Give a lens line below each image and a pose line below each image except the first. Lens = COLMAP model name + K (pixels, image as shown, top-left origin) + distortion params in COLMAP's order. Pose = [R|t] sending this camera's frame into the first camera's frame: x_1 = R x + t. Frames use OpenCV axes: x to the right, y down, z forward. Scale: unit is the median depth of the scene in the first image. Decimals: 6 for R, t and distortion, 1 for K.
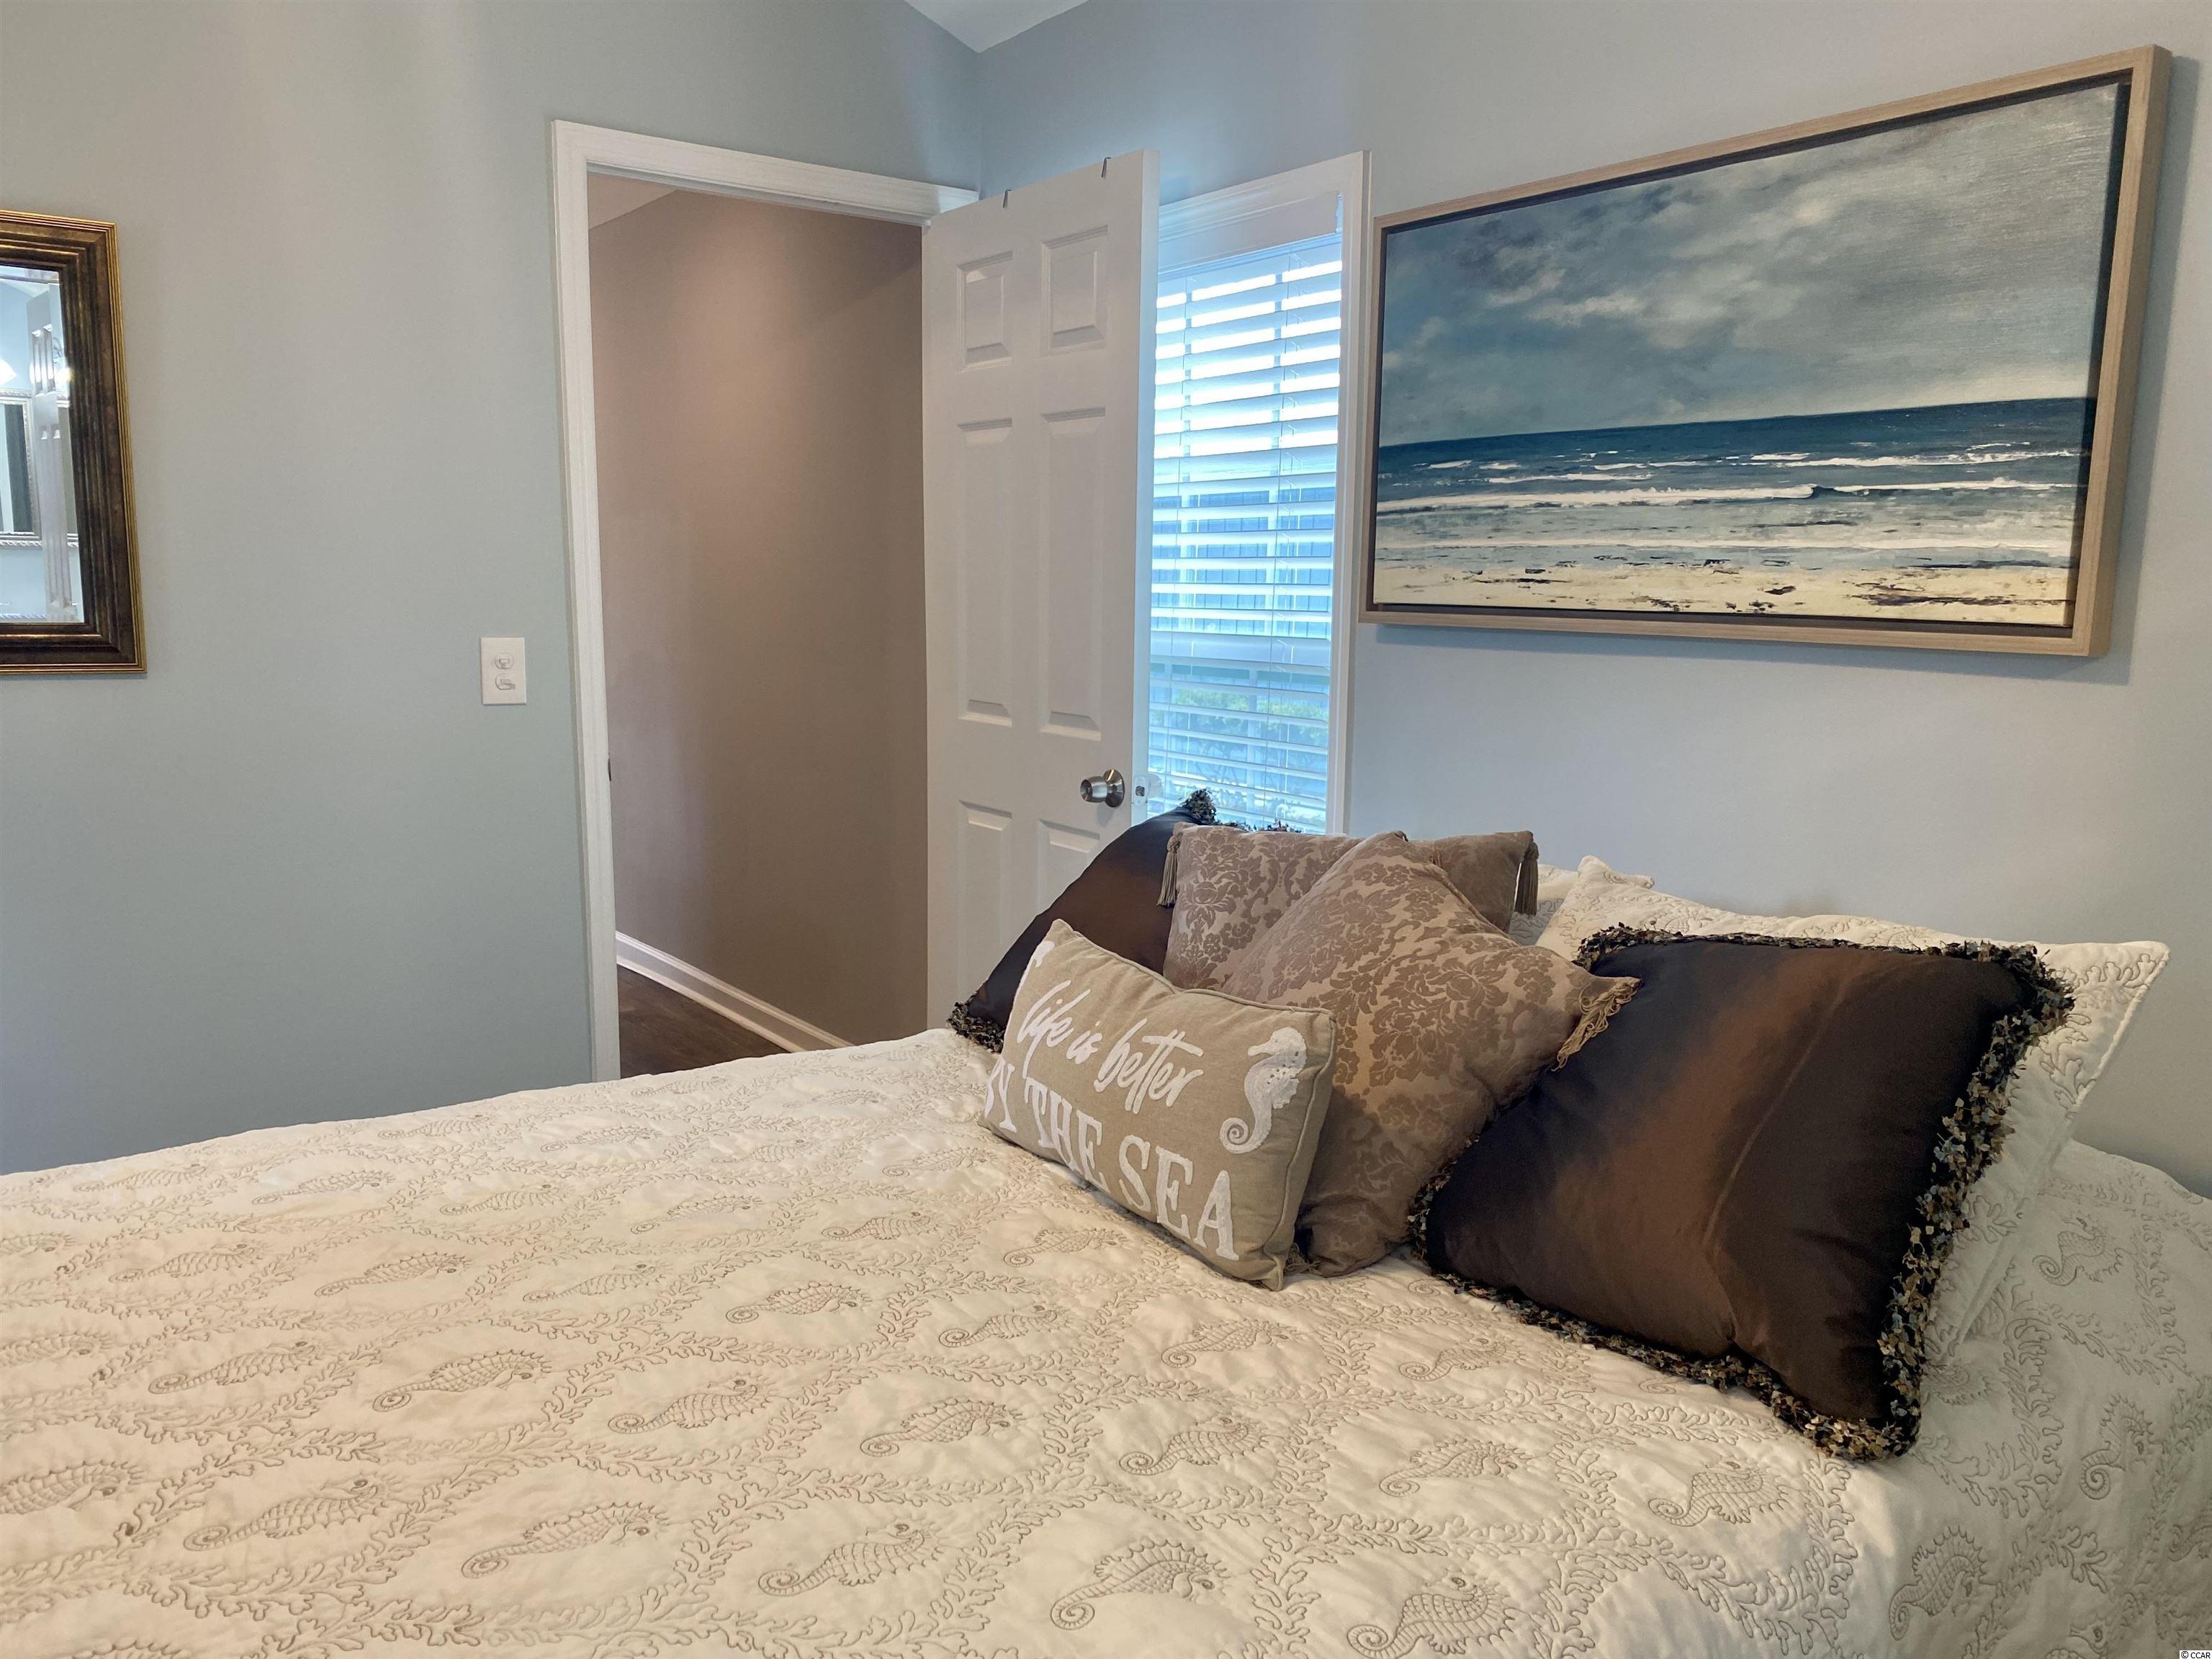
lens RADIAL K [[1708.4, 0, 1096.3], [0, 1708.4, 826.2], [0, 0, 1]] dist [0.047403, -0.049827]
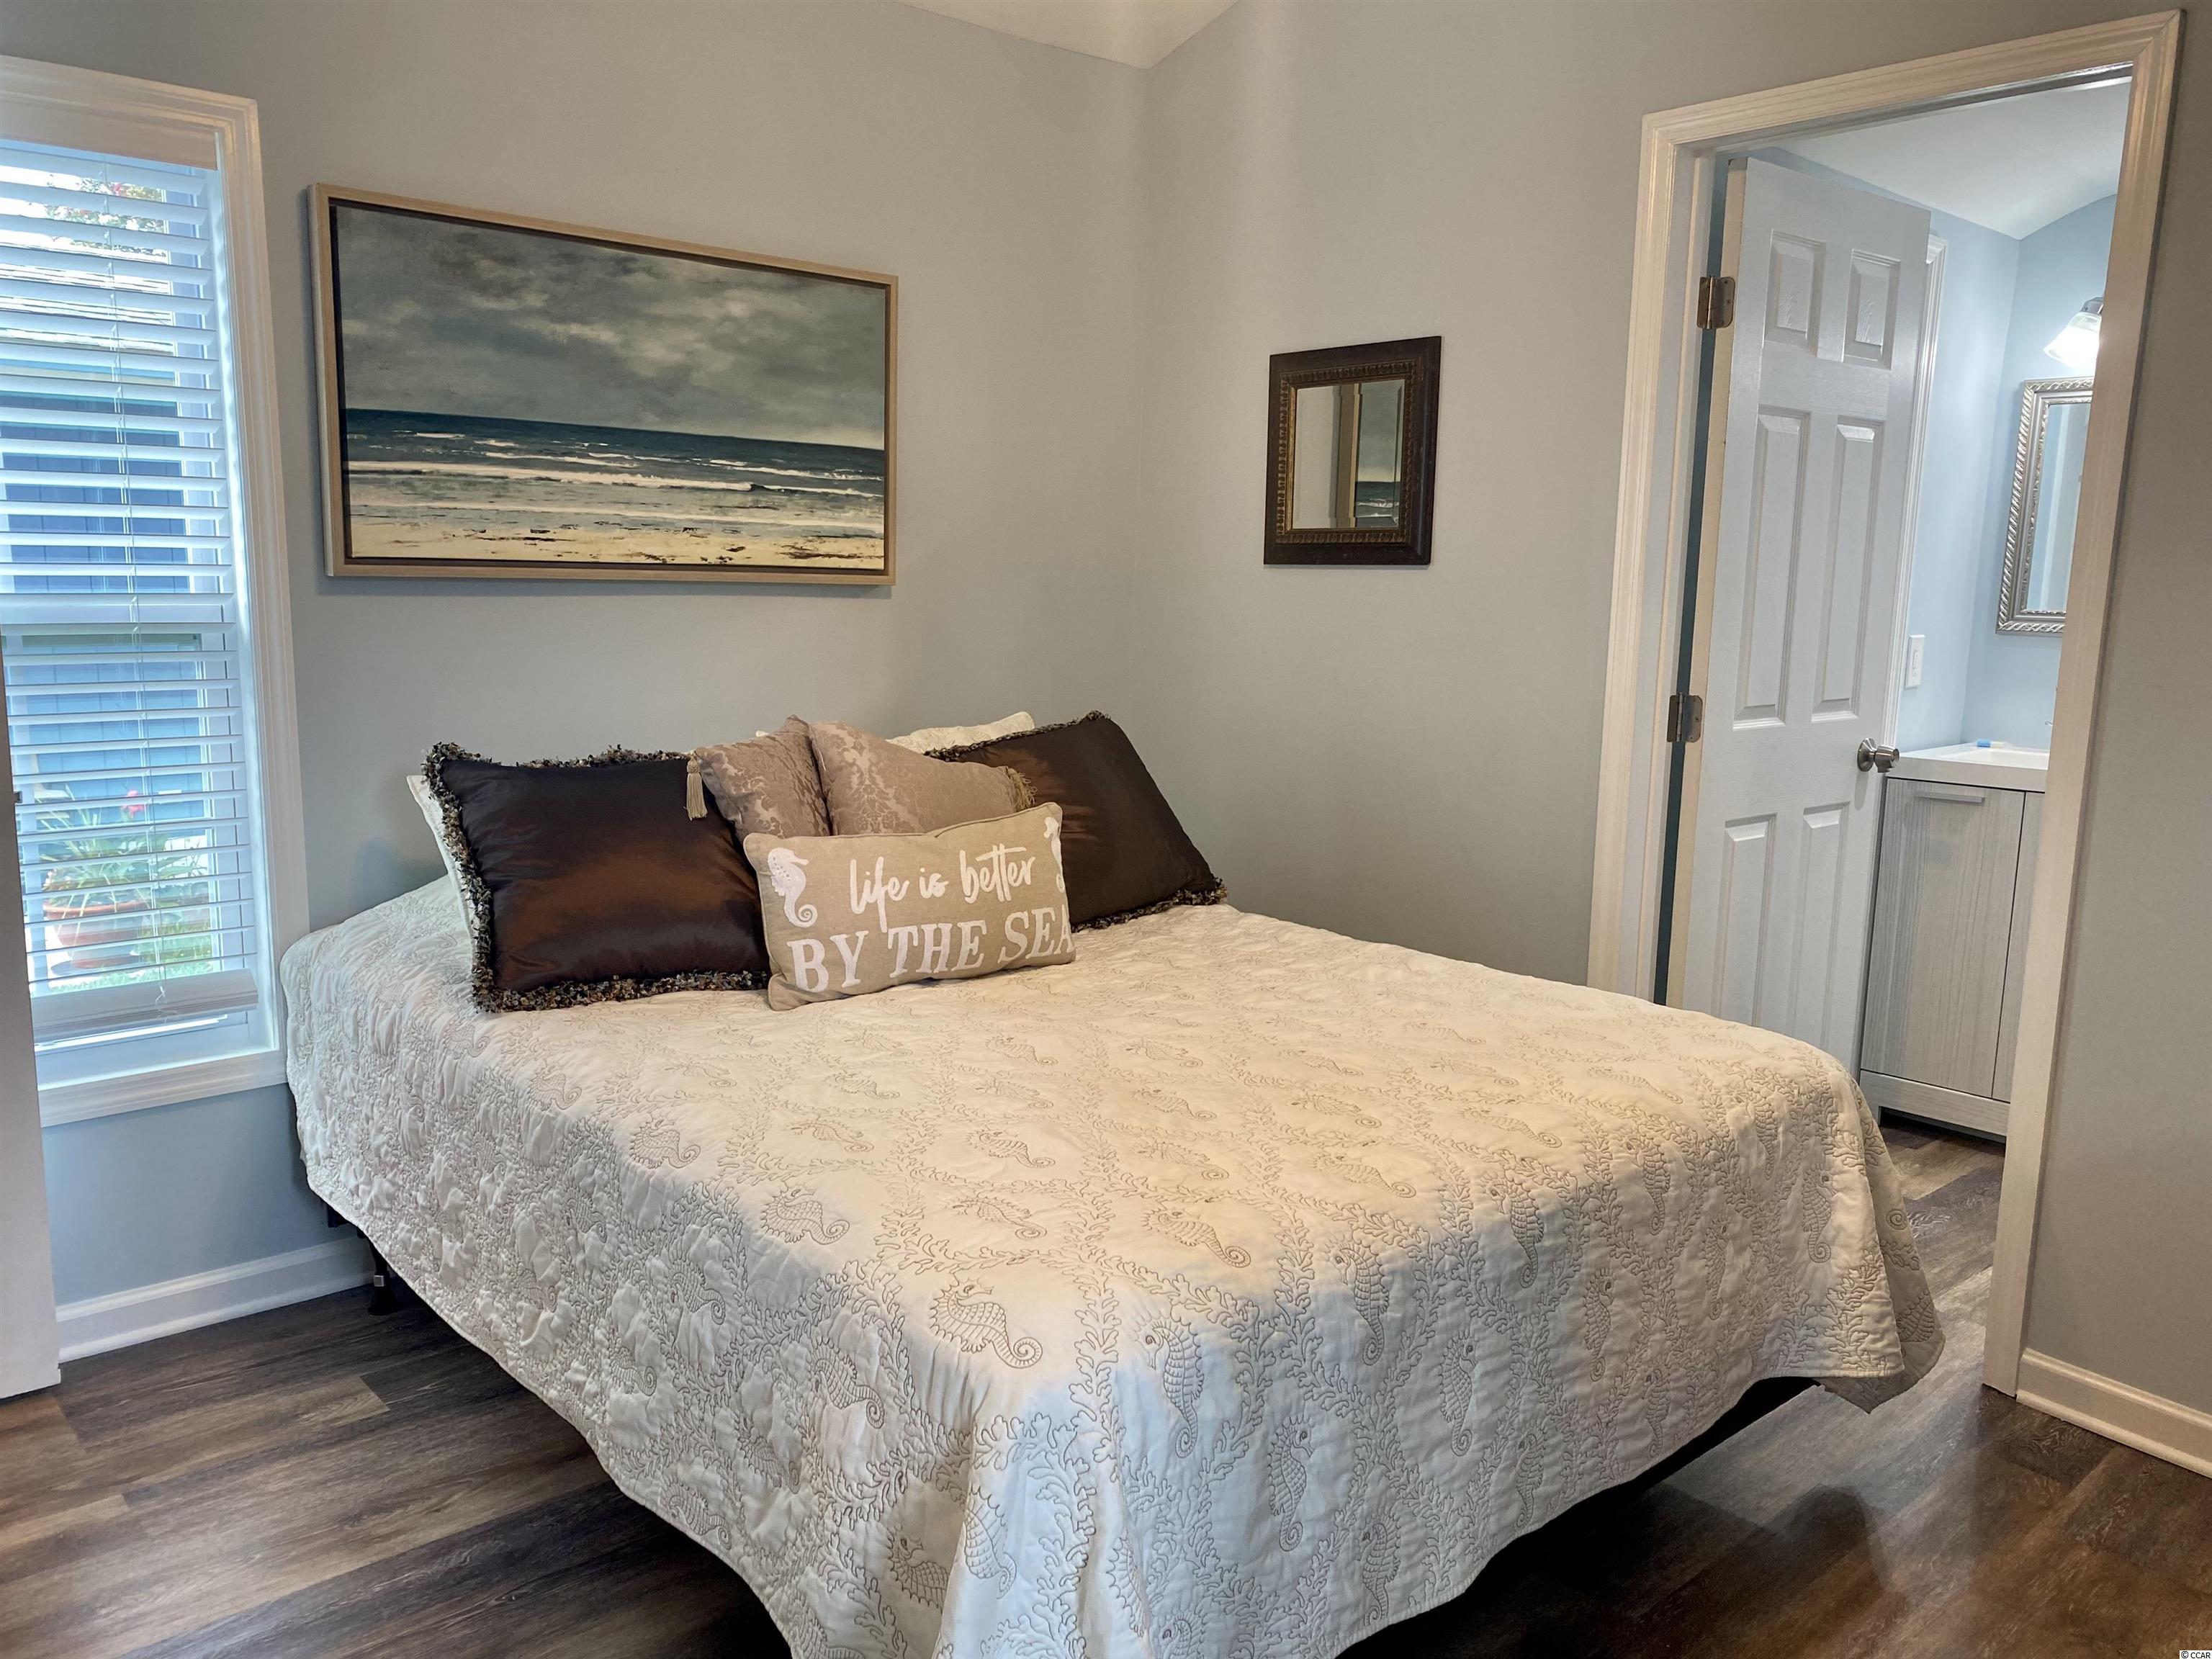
lens RADIAL K [[1708.4, 0, 1113.8], [0, 1708.4, 823.1], [0, 0, 1]] dist [0.047403, -0.049827]
pose [[-0.100827, -0.175089, 0.979376, -1.148397], [0.115990, 0.975611, 0.186357, -0.138164], [-0.988120, 0.132388, -0.078060, 0.779254]]
